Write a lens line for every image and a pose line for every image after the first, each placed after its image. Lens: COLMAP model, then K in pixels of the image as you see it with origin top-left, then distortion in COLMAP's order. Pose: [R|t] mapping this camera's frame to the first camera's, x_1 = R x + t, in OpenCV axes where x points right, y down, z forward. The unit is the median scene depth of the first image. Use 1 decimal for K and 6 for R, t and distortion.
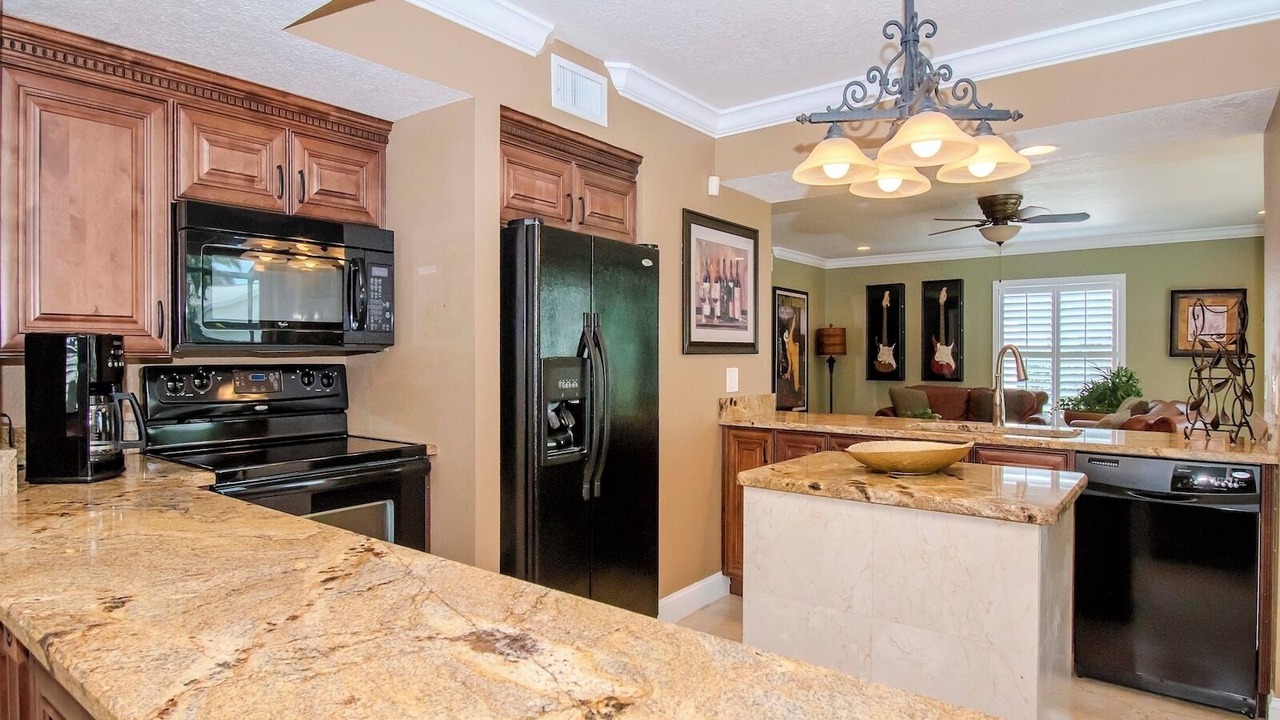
lens RADIAL K [[715.9, 0, 640.0], [0, 715.9, 360.0], [0, 0, 1]] dist [-0.022741, 0.000287]
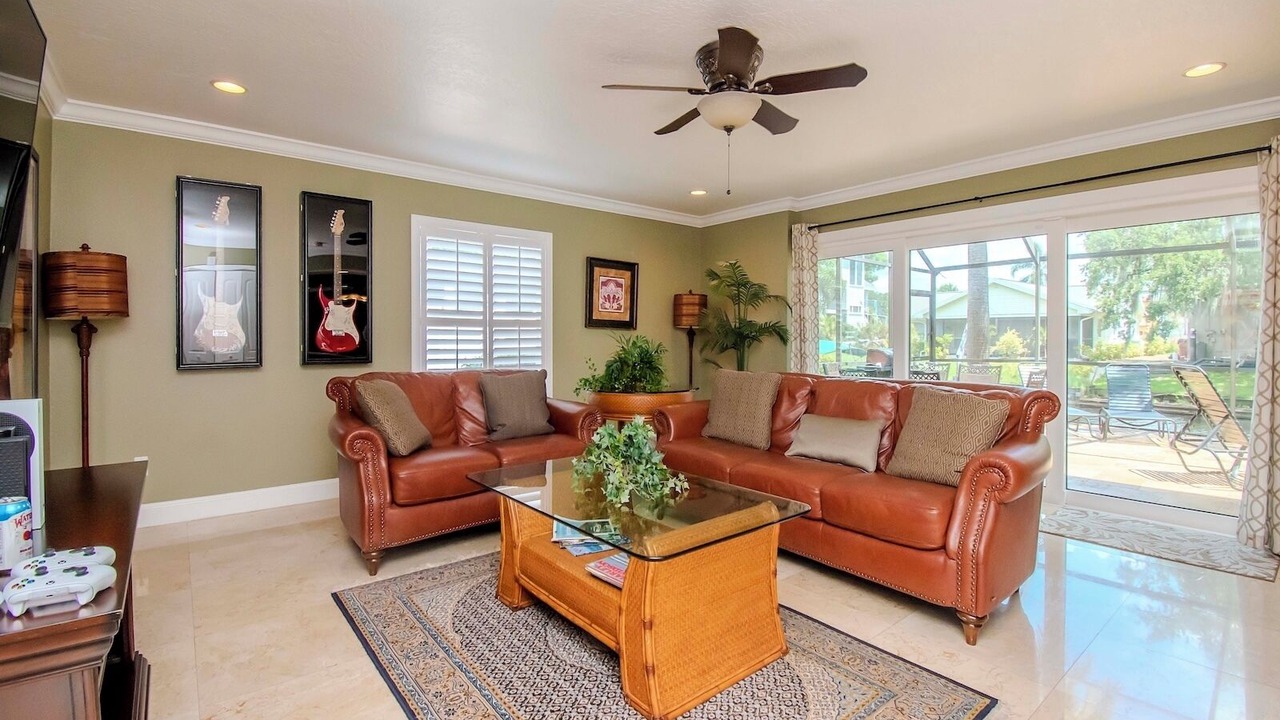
lens RADIAL K [[574.9, 0, 640.3], [0, 574.9, 350.6], [0, 0, 1]] dist [0.023337, -0.031259]
pose [[0.217969, -0.022971, 0.975685, 0.002976], [0.003864, 0.999735, 0.022674, 0.010589], [-0.975948, -0.001172, 0.218000, 0.835992]]
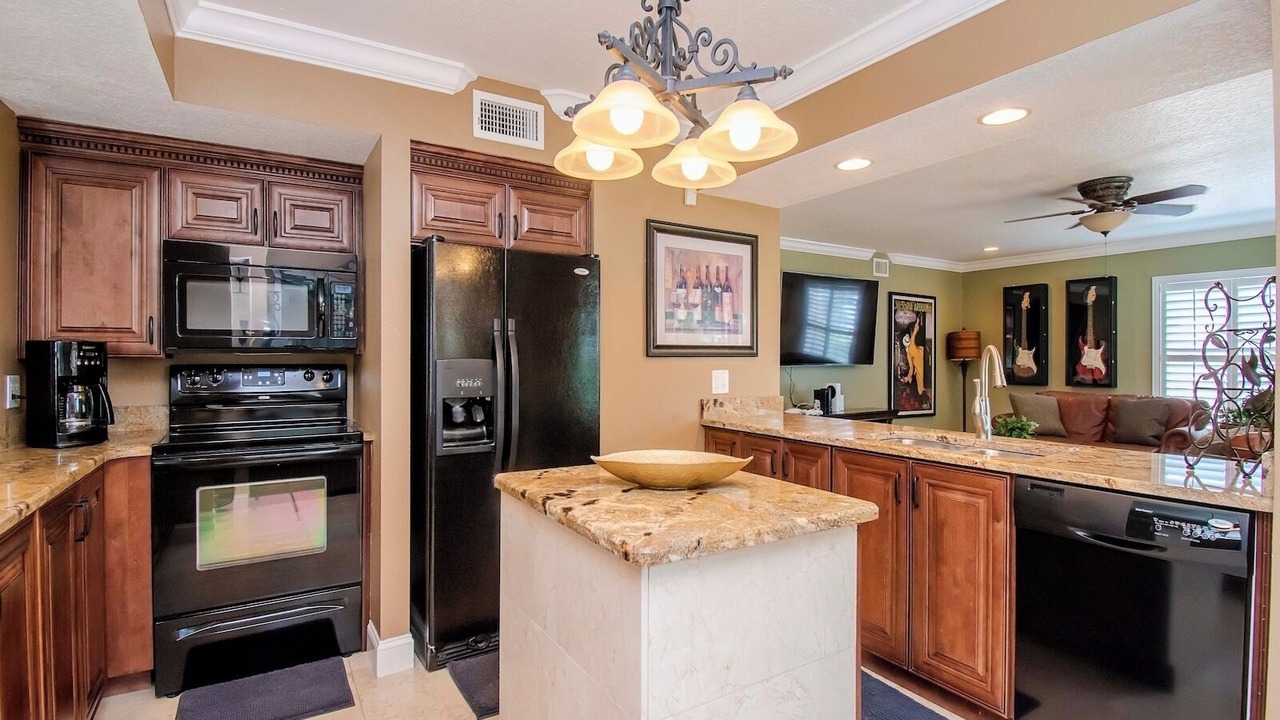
lens RADIAL K [[601.9, 0, 633.8], [0, 601.9, 357.5], [0, 0, 1]] dist [0.011427, -0.027479]
pose [[0.937883, 0.000332, -0.346951, 0.179296], [-0.003553, 0.999956, -0.008647, 0.000450], [0.346933, 0.009343, 0.937843, 0.079524]]
